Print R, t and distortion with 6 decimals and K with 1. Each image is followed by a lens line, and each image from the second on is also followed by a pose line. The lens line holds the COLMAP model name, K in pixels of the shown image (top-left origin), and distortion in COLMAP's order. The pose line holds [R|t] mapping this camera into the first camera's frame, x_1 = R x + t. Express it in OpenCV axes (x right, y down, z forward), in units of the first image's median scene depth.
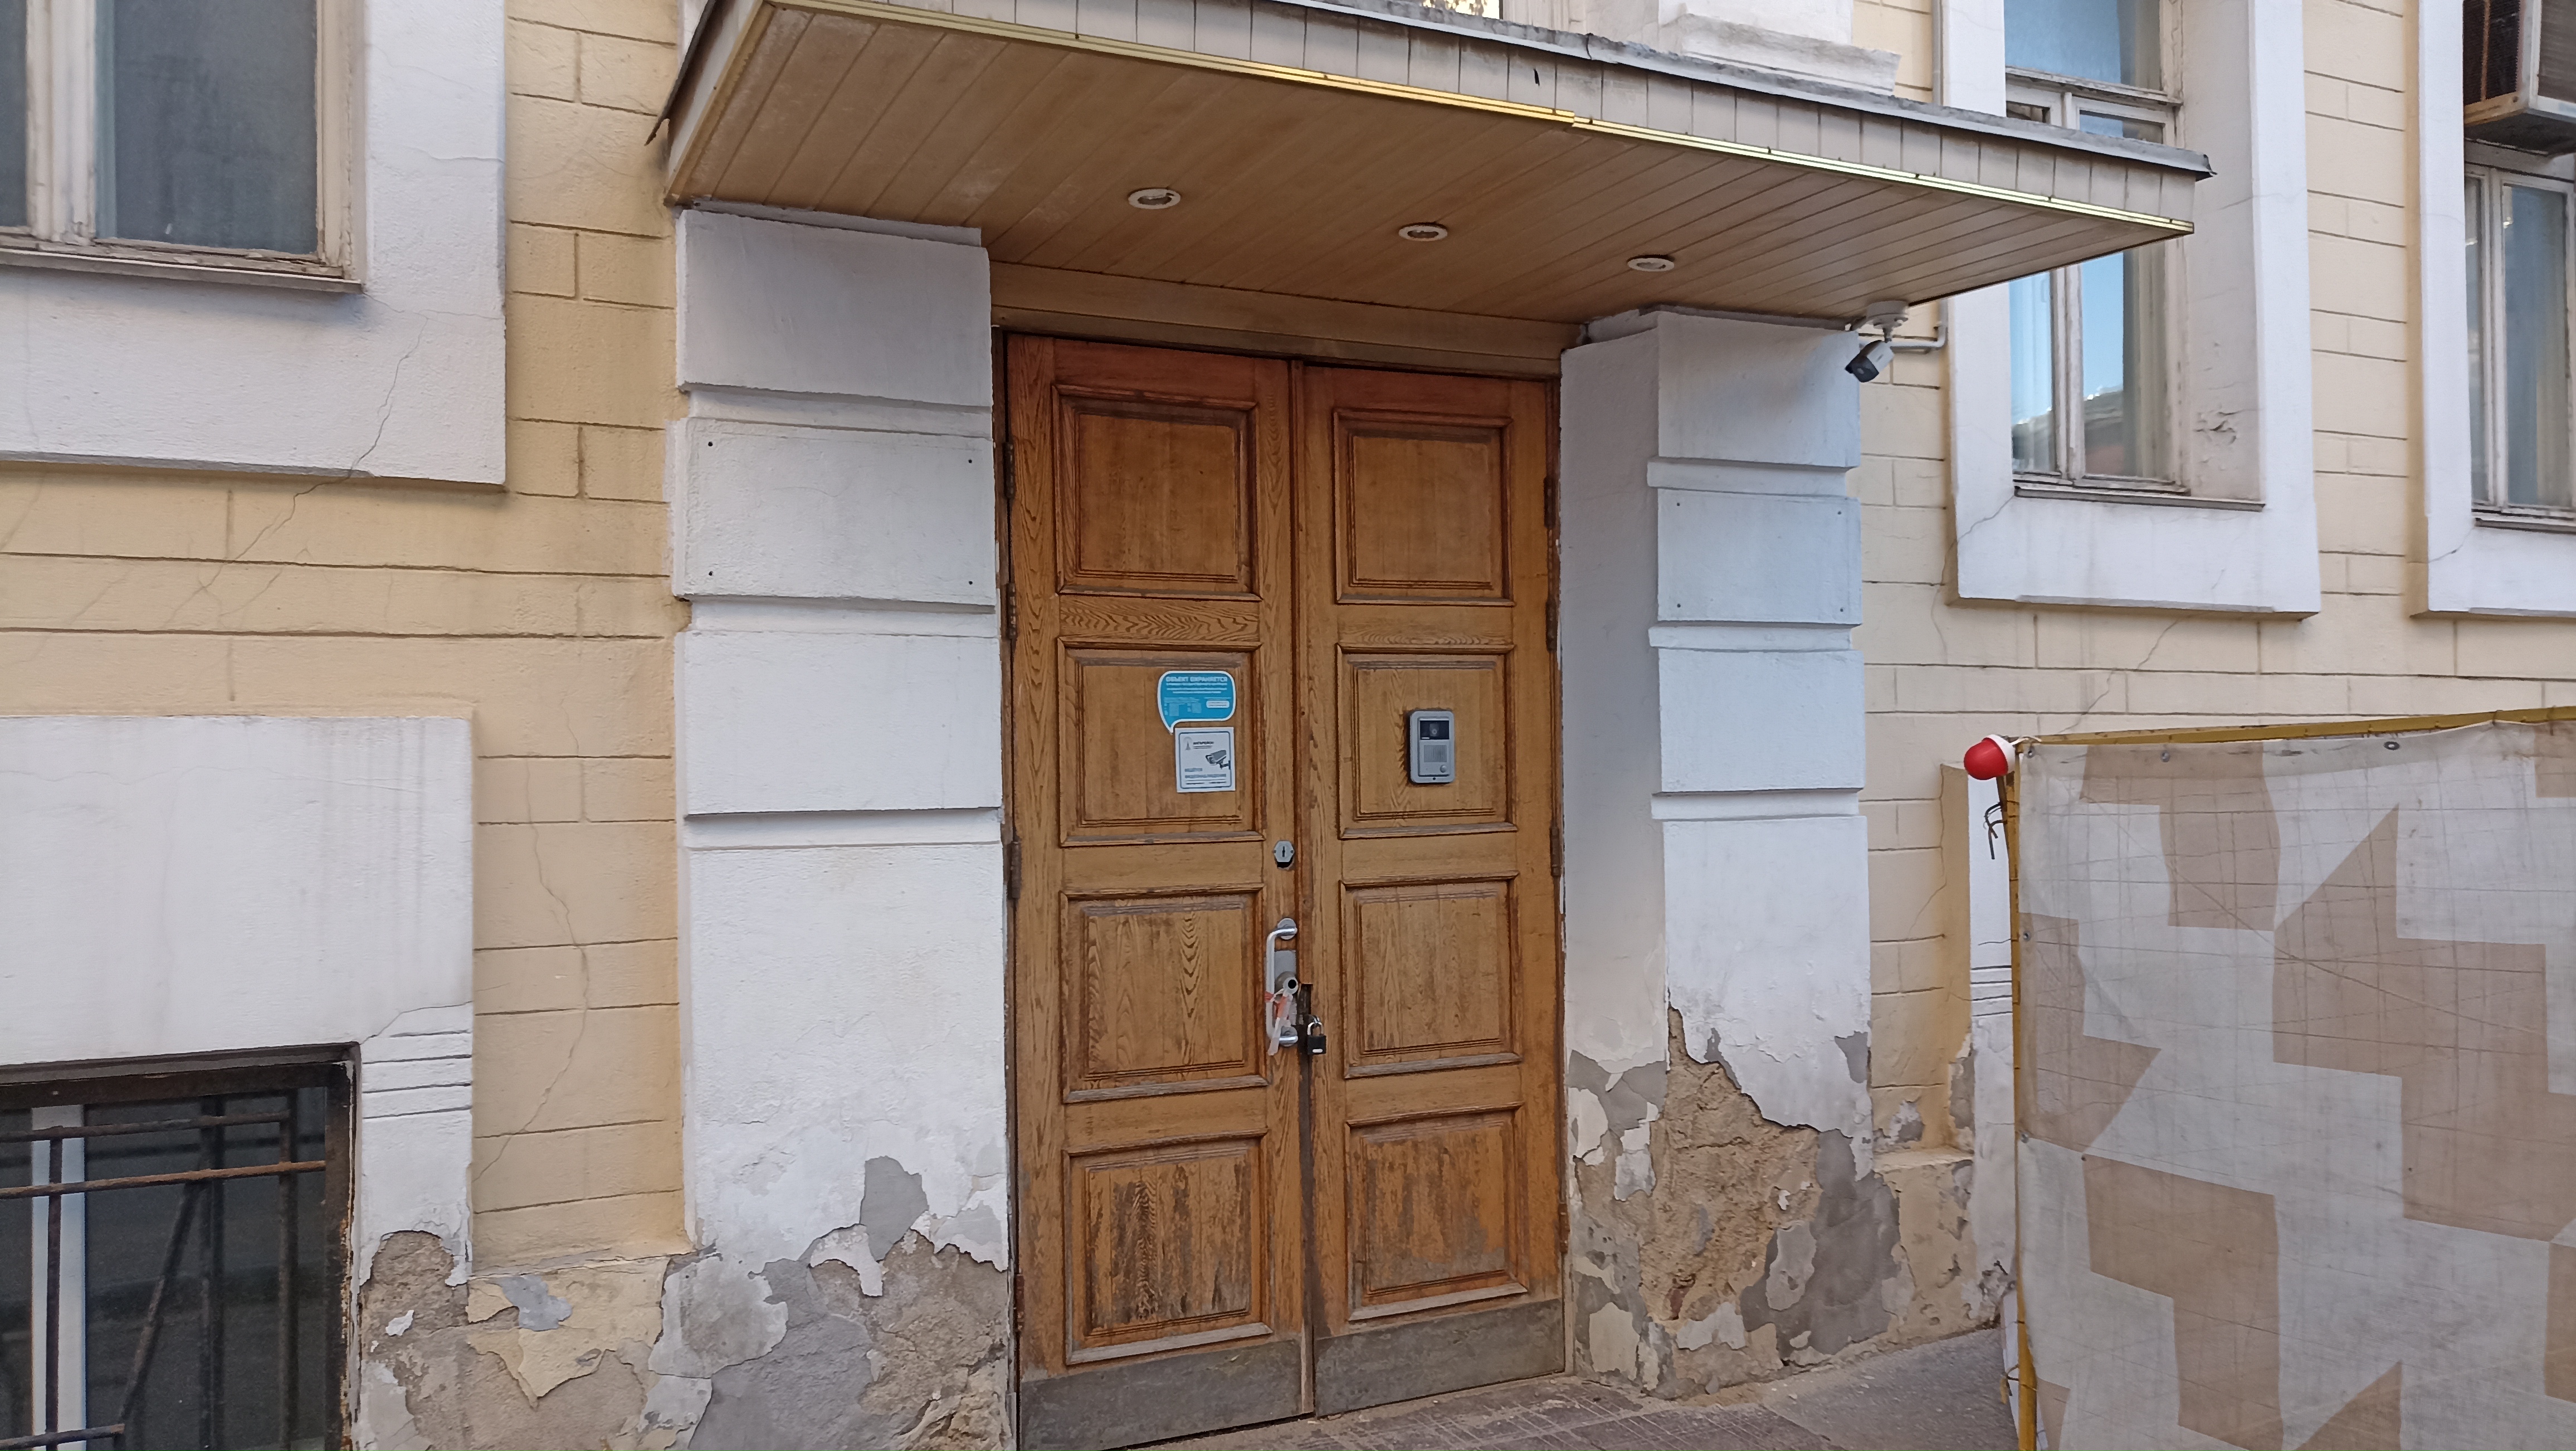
lens RADIAL K [[1876.9, 0, 1288.0], [0, 1876.9, 725.5], [0, 0, 1]] dist [0.045847, -0.039991]
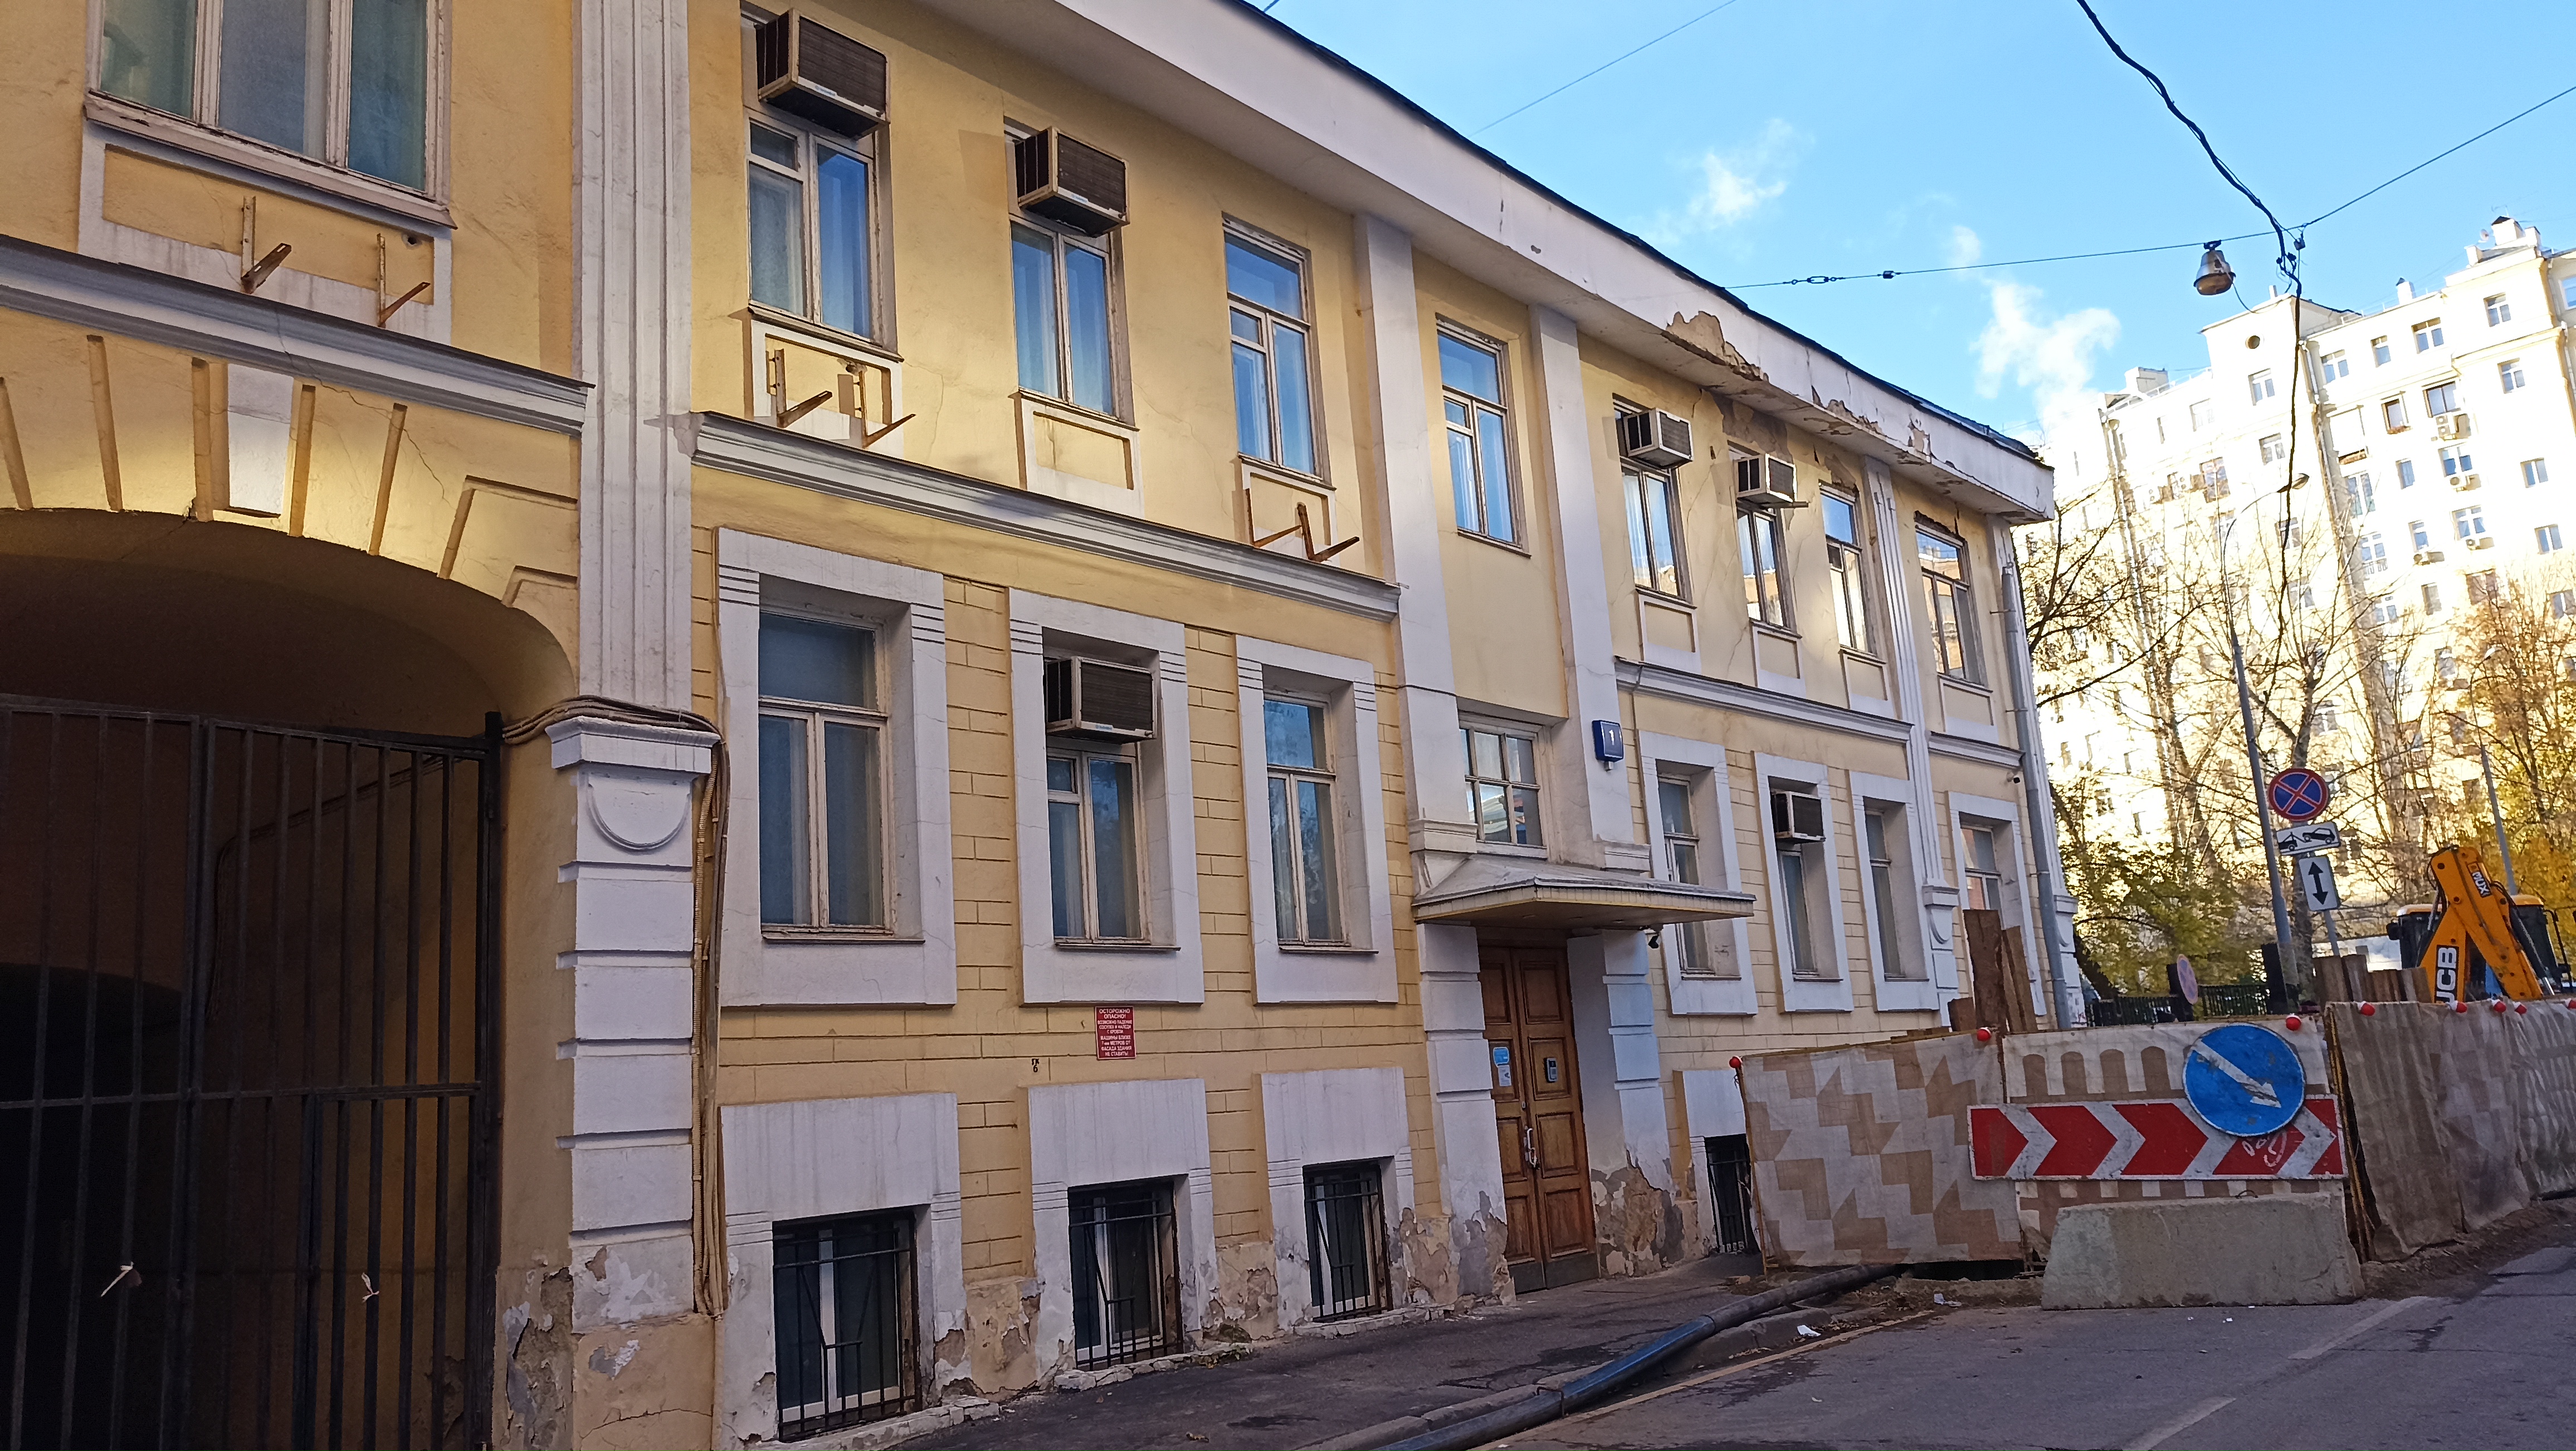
lens RADIAL K [[1876.9, 0, 1288.0], [0, 1876.9, 725.5], [0, 0, 1]] dist [0.045847, -0.039991]
pose [[0.922591, 0.023943, 0.385035, -1.614489], [0.053038, 0.980722, -0.188071, 0.016507], [-0.382115, 0.193934, 0.903536, -1.848529]]
